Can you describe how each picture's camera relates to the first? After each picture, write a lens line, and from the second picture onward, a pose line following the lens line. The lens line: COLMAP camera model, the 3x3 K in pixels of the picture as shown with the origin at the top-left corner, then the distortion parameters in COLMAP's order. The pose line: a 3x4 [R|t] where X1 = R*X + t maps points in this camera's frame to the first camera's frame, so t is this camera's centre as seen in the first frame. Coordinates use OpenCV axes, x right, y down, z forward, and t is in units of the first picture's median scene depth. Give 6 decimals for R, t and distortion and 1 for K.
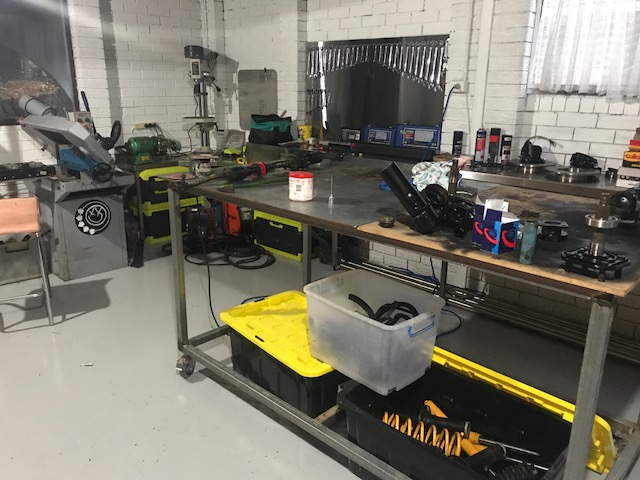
lens RADIAL K [[519.2, 0, 319.1], [0, 519.2, 243.6], [0, 0, 1]] dist [0.015601, -0.007213]
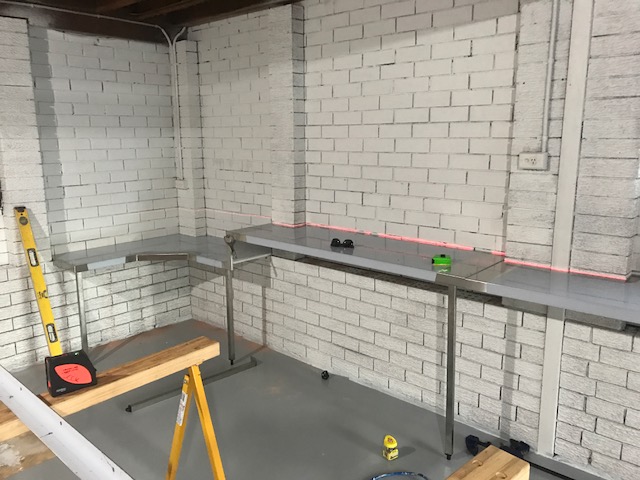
lens RADIAL K [[519.2, 0, 321.5], [0, 519.2, 238.6], [0, 0, 1]] dist [0.015601, -0.007213]
pose [[0.999632, -0.020734, 0.017480, -0.019615], [0.022418, 0.994486, -0.102449, -0.117154], [-0.015259, 0.102804, 0.994585, 0.289307]]
